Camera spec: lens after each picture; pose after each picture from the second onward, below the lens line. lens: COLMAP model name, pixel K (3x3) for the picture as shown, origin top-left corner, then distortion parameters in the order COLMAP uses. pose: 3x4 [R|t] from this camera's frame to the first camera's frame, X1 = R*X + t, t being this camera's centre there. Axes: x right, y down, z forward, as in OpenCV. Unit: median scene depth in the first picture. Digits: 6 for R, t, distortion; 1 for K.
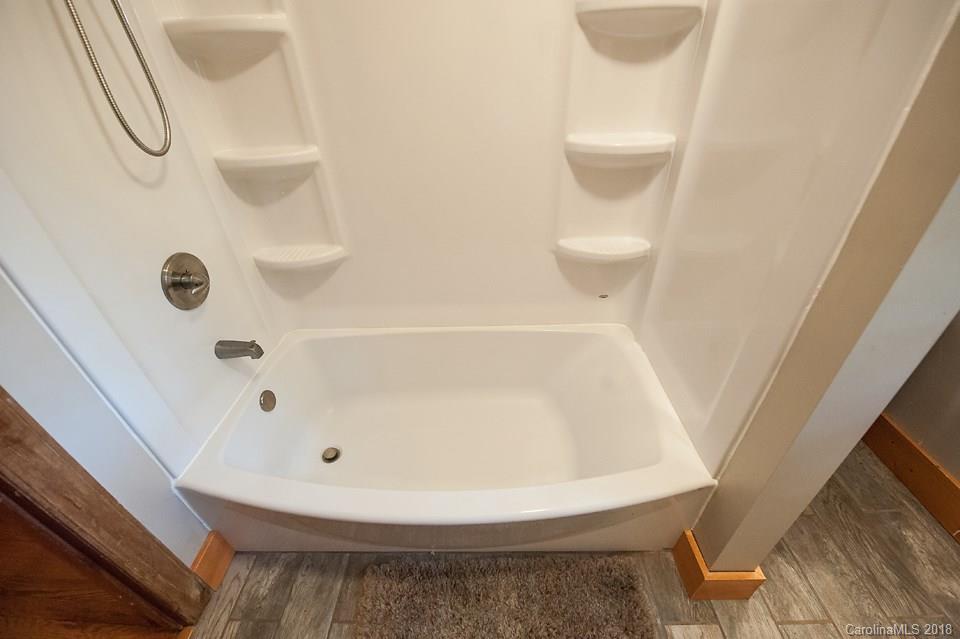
lens RADIAL K [[379.2, 0, 478.8], [0, 379.2, 320.7], [0, 0, 1]] dist [-0.007240, -0.007309]
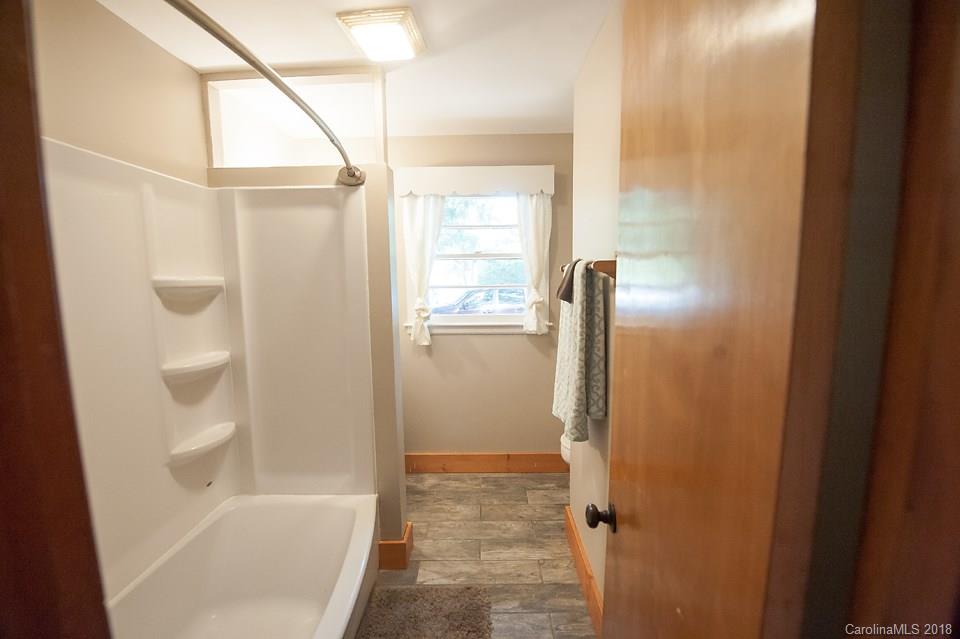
lens RADIAL K [[382.8, 0, 478.2], [0, 382.8, 318.9], [0, 0, 1]] dist [-0.015716, -0.003105]
pose [[-0.009546, -0.062726, 0.997985, -0.991596], [0.577068, 0.814723, 0.056727, -0.083994], [-0.816640, 0.576447, 0.028420, 0.026479]]
